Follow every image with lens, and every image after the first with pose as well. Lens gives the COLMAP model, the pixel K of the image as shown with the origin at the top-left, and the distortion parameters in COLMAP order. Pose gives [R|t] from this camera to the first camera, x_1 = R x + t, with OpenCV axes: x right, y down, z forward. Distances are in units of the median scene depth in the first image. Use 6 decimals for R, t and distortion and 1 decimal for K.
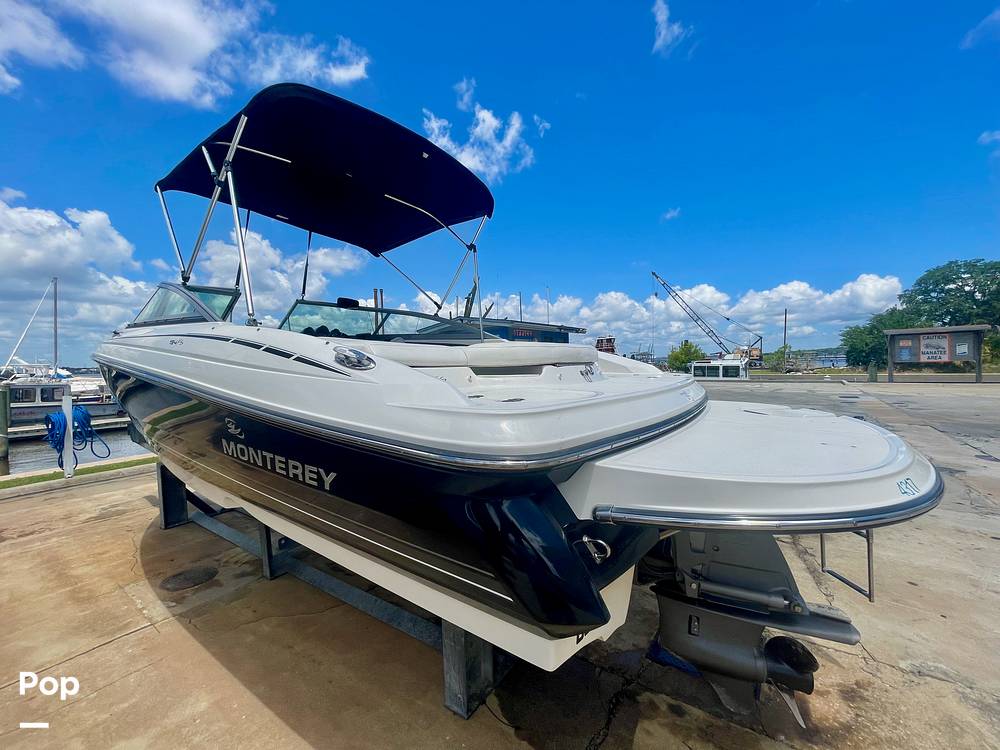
lens RADIAL K [[401.1, 0, 502.5], [0, 401.1, 380.5], [0, 0, 1]] dist [0.000037, -0.000332]
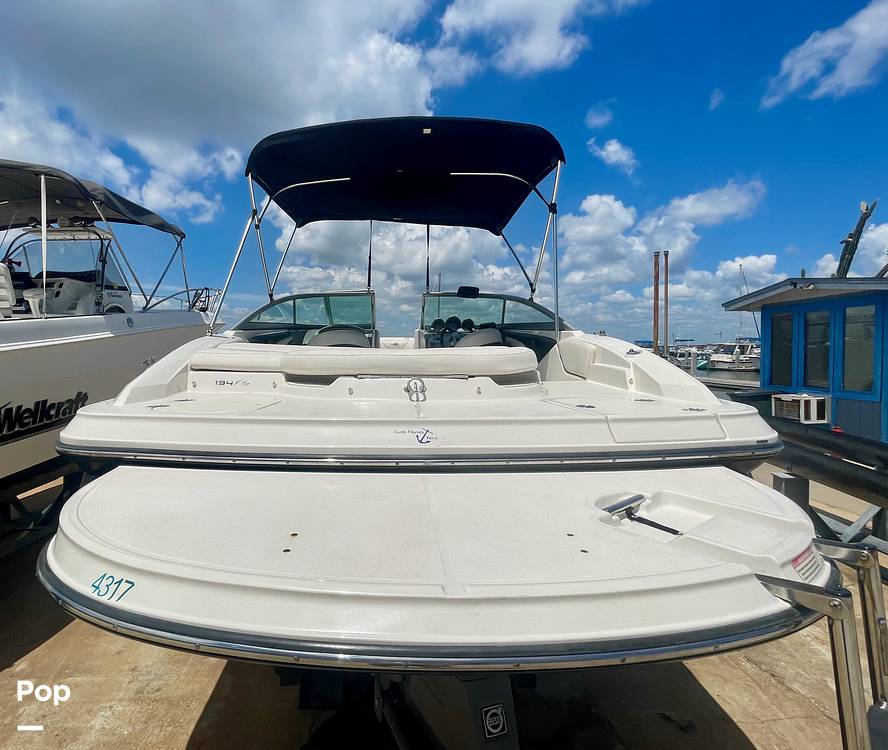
lens RADIAL K [[540.2, 0, 445.0], [0, 540.2, 372.1], [0, 0, 1]] dist [-0.002447, -0.000870]
pose [[0.579844, 0.054128, -0.812927, 0.164698], [-0.048256, 0.998321, 0.032052, -0.013158], [0.813297, 0.020644, 0.581482, 0.068233]]
